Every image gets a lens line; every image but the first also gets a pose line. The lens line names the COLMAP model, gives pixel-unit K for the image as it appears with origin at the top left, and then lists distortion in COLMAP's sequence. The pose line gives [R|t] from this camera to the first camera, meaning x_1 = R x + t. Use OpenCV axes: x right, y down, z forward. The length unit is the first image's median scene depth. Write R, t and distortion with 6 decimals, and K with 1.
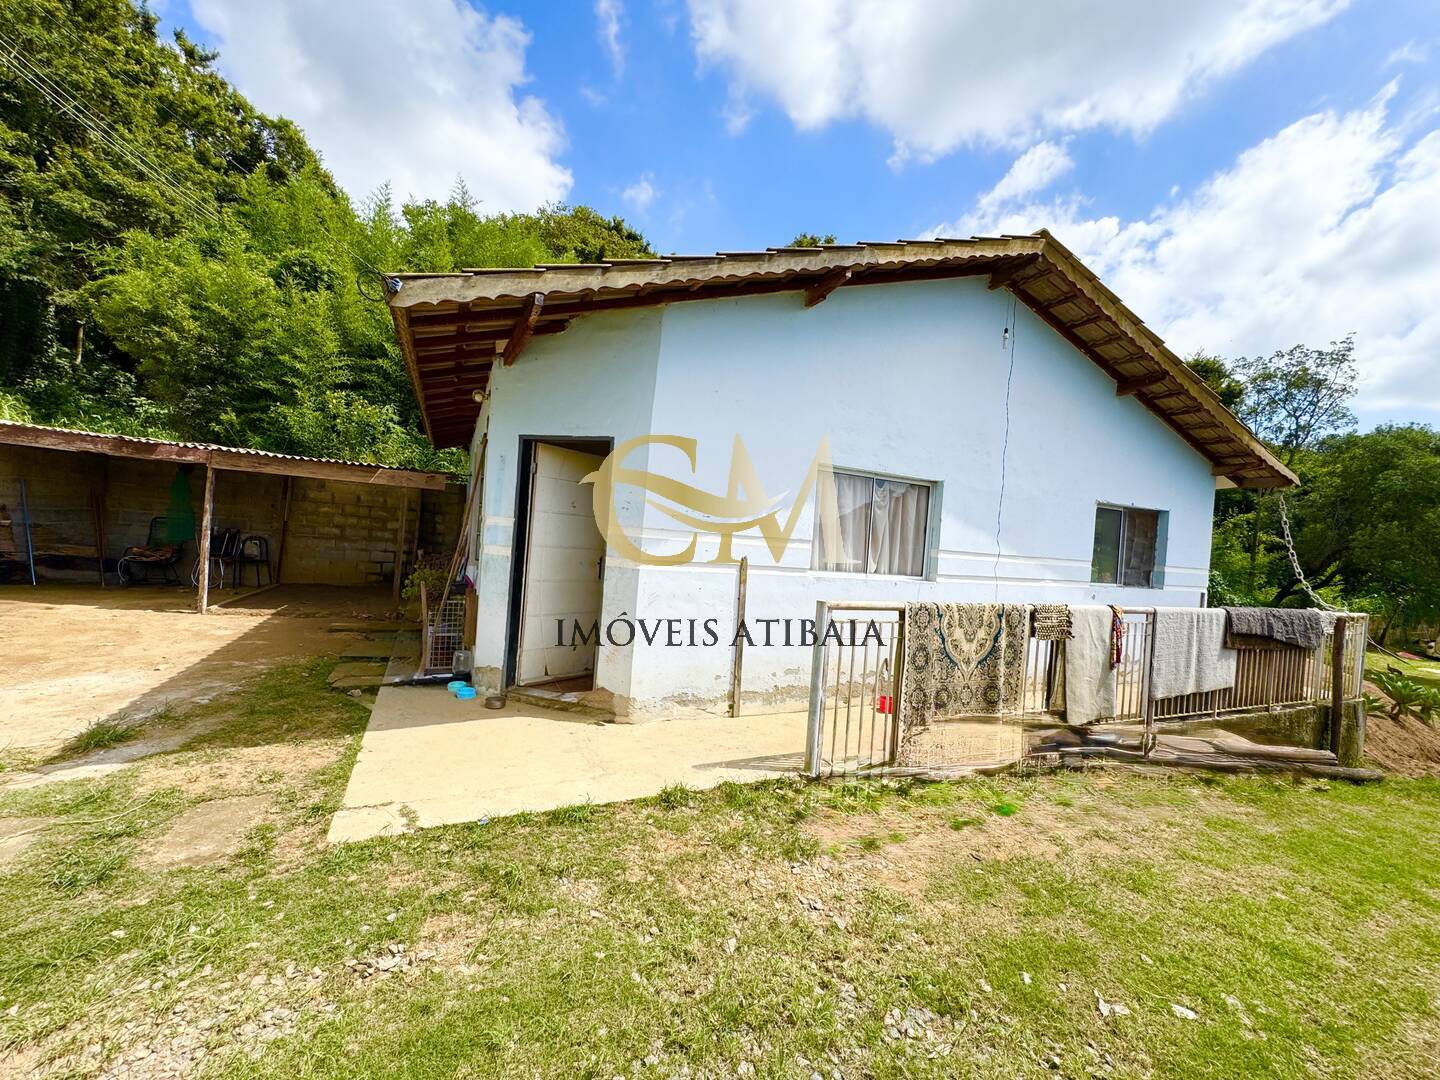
lens RADIAL K [[576.7, 0, 716.1], [0, 576.7, 536.4], [0, 0, 1]] dist [-0.000569, 0.000109]
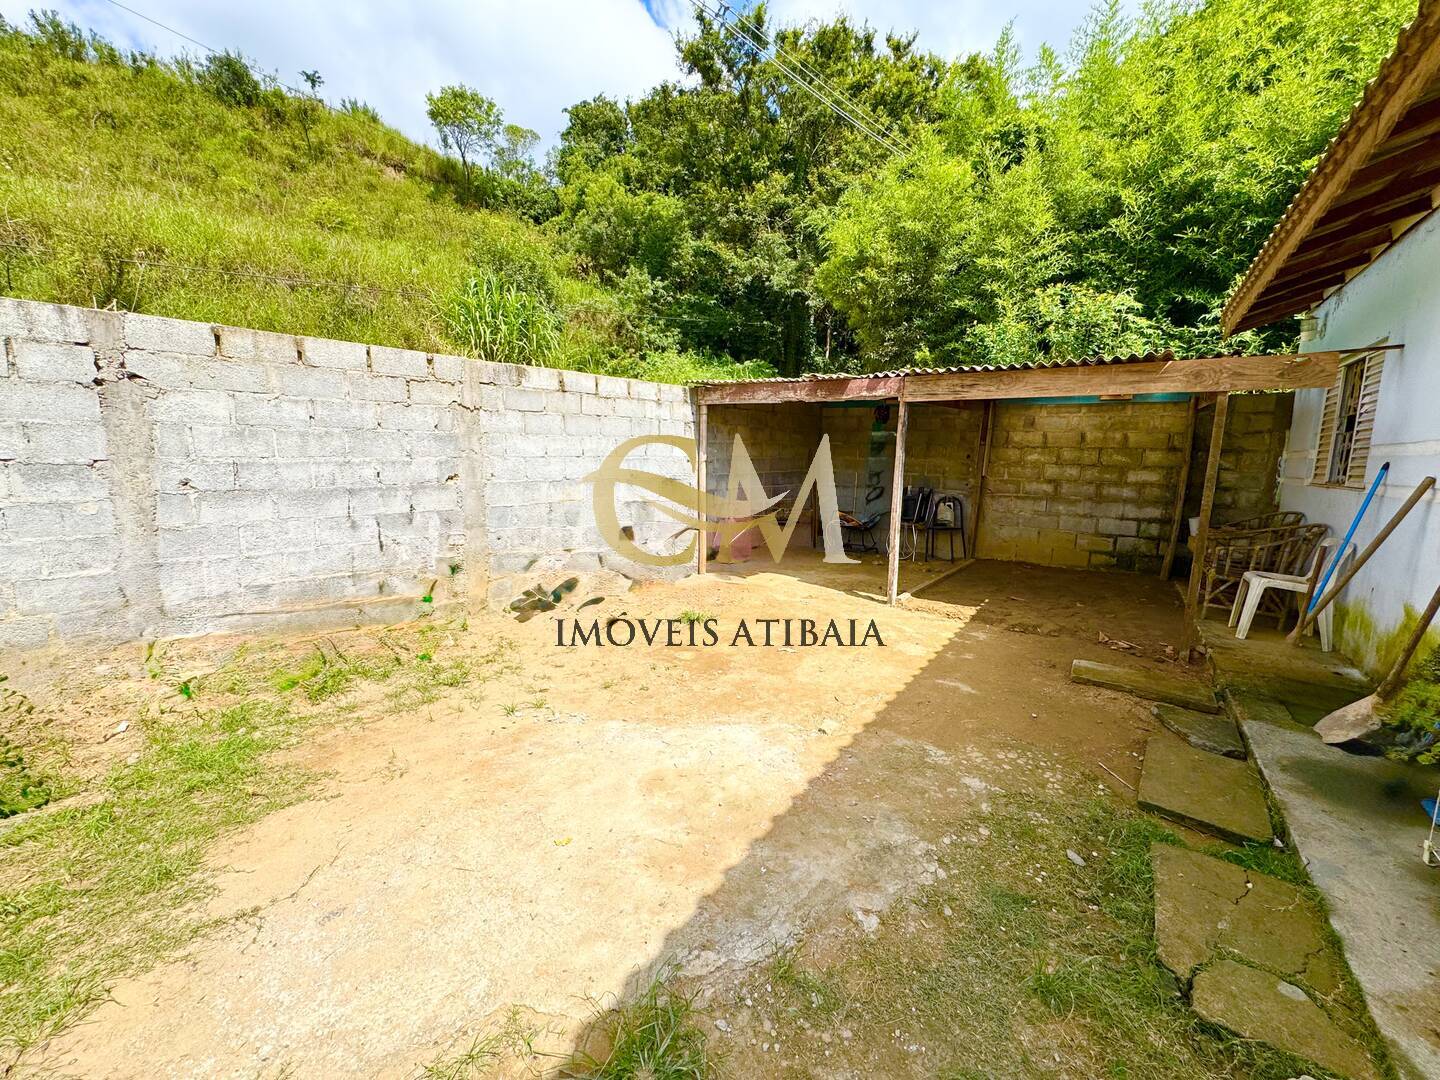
lens RADIAL K [[576.7, 0, 719.8], [0, 576.7, 538.7], [0, 0, 1]] dist [-0.000569, 0.000109]
pose [[0.508655, 0.055632, -0.859171, -0.412077], [0.015758, 0.997142, 0.073895, -0.008973], [0.860826, -0.051126, 0.506324, 0.486315]]
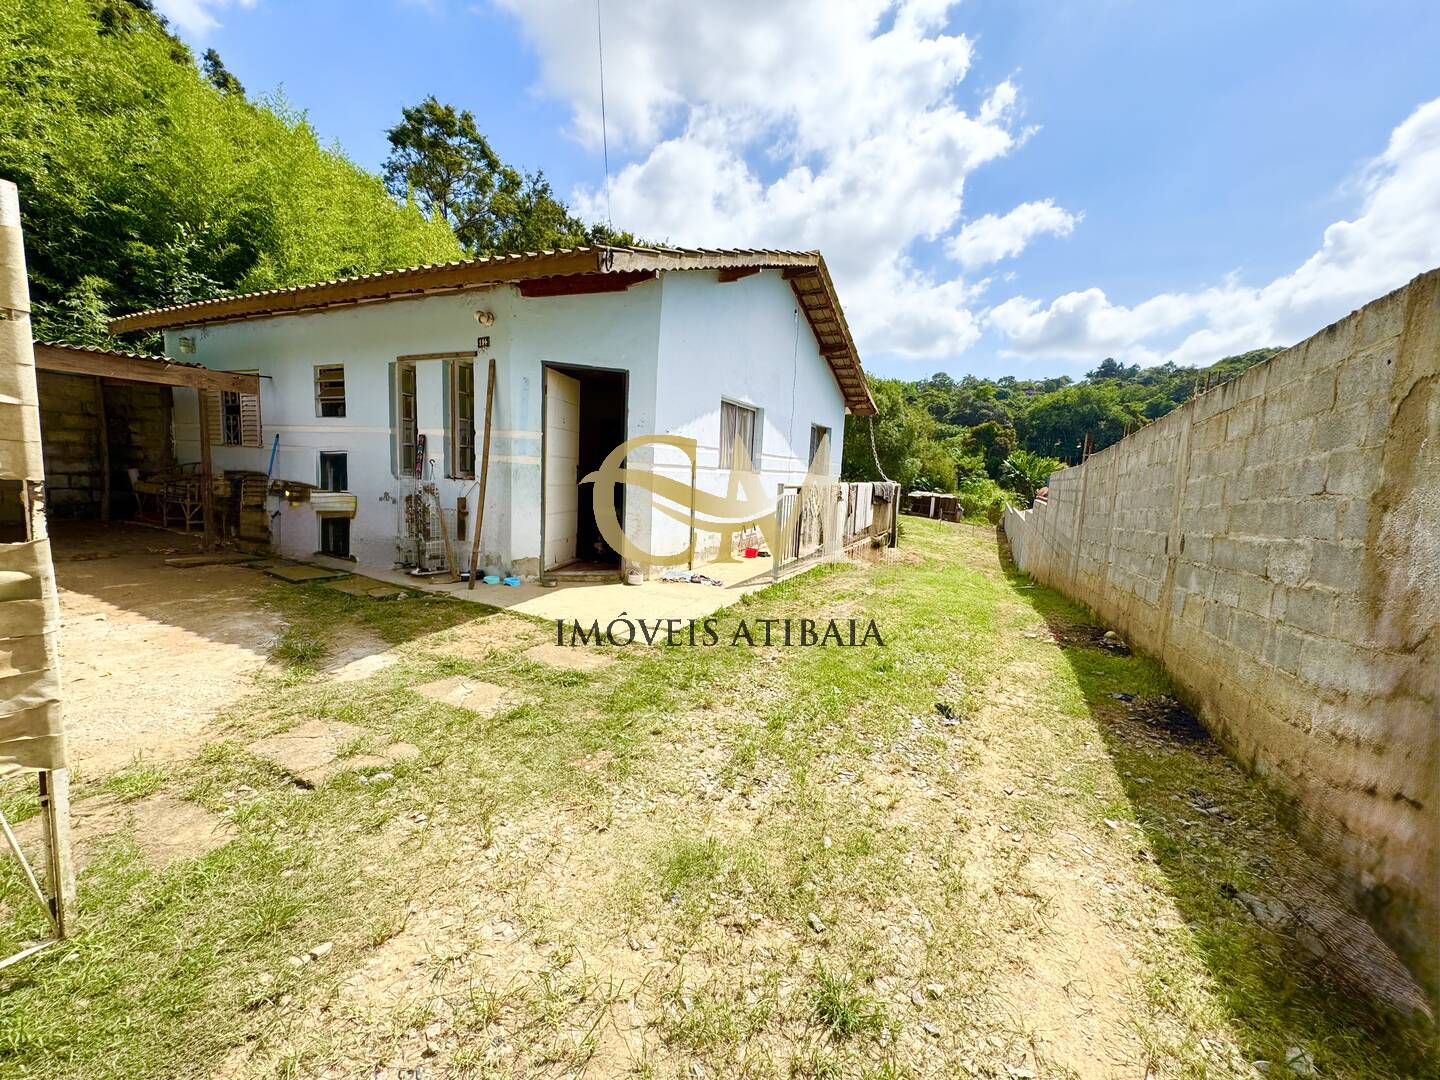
lens RADIAL K [[576.7, 0, 710.2], [0, 576.7, 542.8], [0, 0, 1]] dist [-0.000569, 0.000109]
pose [[0.782927, -0.112716, 0.611817, -0.616108], [0.009326, 0.985465, 0.169620, -0.004272], [-0.622043, -0.127094, 0.772599, -0.126261]]
